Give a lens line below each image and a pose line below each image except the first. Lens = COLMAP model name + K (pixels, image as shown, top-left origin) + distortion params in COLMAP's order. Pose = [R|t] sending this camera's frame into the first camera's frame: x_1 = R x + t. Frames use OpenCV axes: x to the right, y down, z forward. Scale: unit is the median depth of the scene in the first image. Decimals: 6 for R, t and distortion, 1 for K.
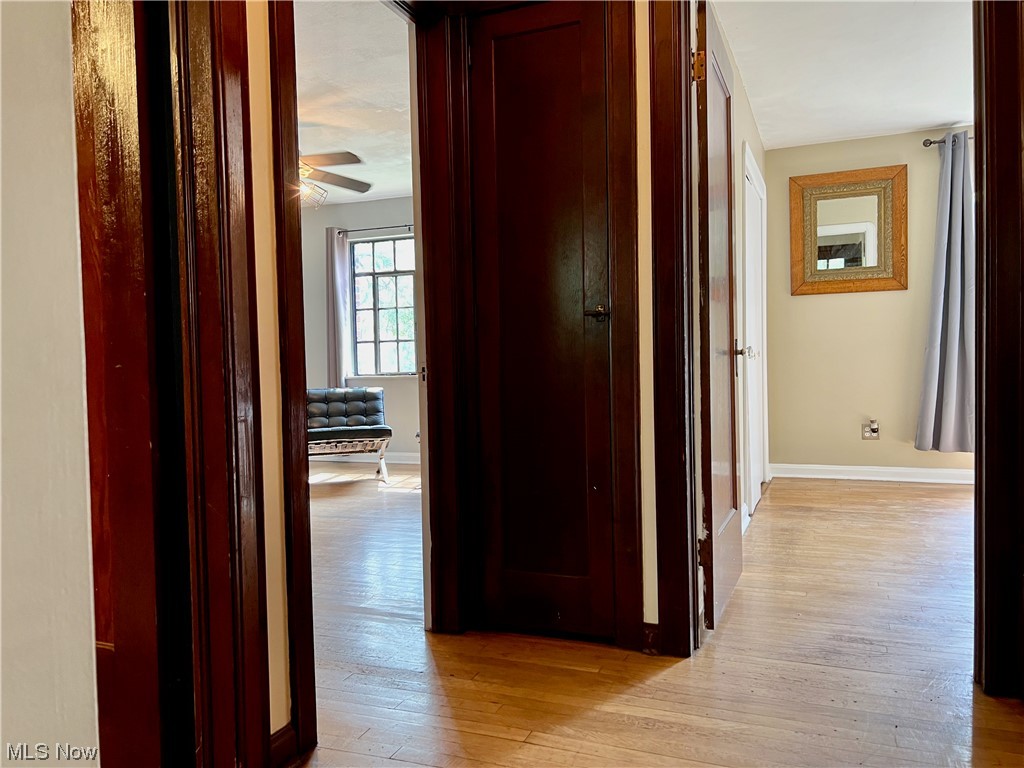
lens RADIAL K [[773.6, 0, 510.2], [0, 773.6, 382.4], [0, 0, 1]] dist [0.030323, -0.016202]
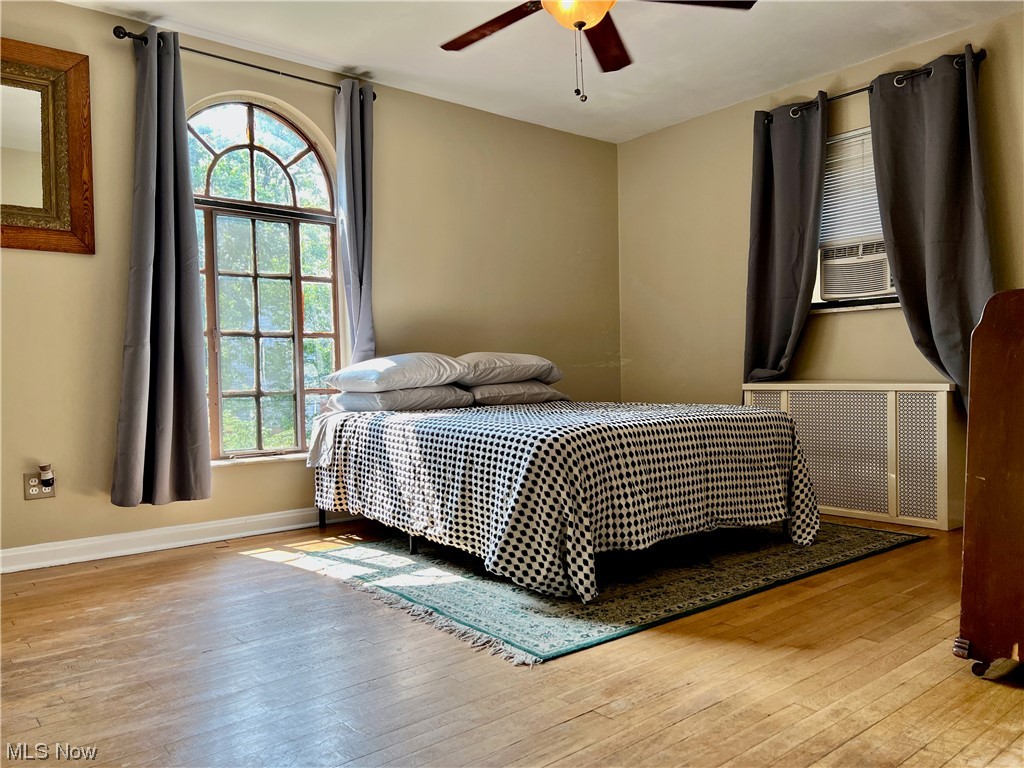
lens RADIAL K [[773.6, 0, 509.9], [0, 773.6, 382.2], [0, 0, 1]] dist [0.030323, -0.016202]
pose [[0.490618, -0.010813, 0.871307, 0.121162], [0.013743, 0.999895, 0.004670, -0.013152], [-0.871266, 0.009683, 0.490715, 0.394291]]
